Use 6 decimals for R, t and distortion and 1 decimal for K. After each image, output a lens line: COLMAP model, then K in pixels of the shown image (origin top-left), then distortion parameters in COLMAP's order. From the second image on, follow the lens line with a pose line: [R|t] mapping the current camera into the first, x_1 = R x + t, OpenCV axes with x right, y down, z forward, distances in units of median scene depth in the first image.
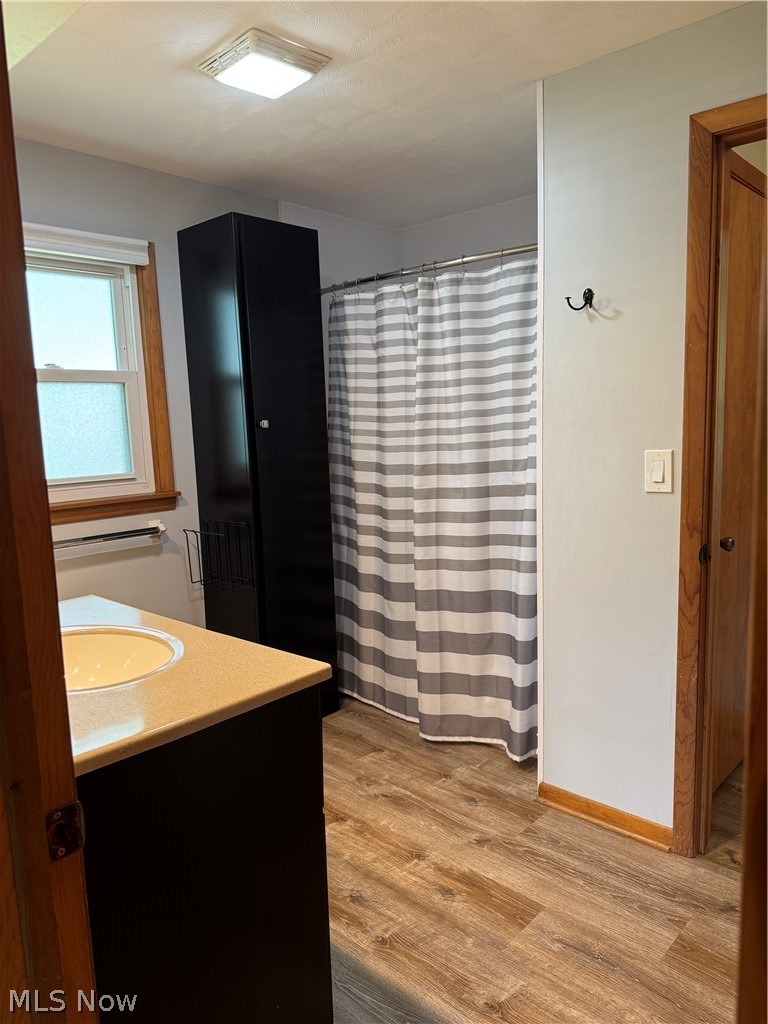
lens RADIAL K [[729.9, 0, 380.0], [0, 729.9, 508.9], [0, 0, 1]] dist [0.050047, -0.034174]
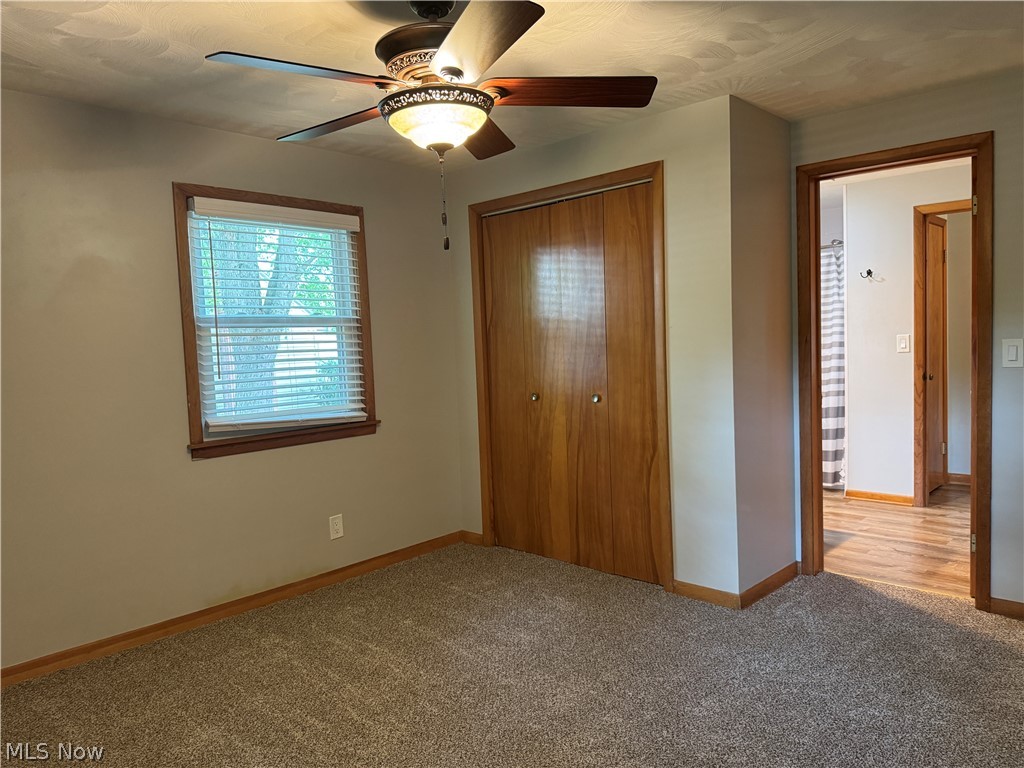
lens RADIAL K [[729.9, 0, 514.7], [0, 729.9, 389.3], [0, 0, 1]] dist [0.050047, -0.034174]
pose [[0.999897, 0.003700, 0.013865, -0.946622], [-0.002459, 0.996074, -0.088487, 0.321383], [-0.014137, 0.088444, 0.995981, -1.410280]]
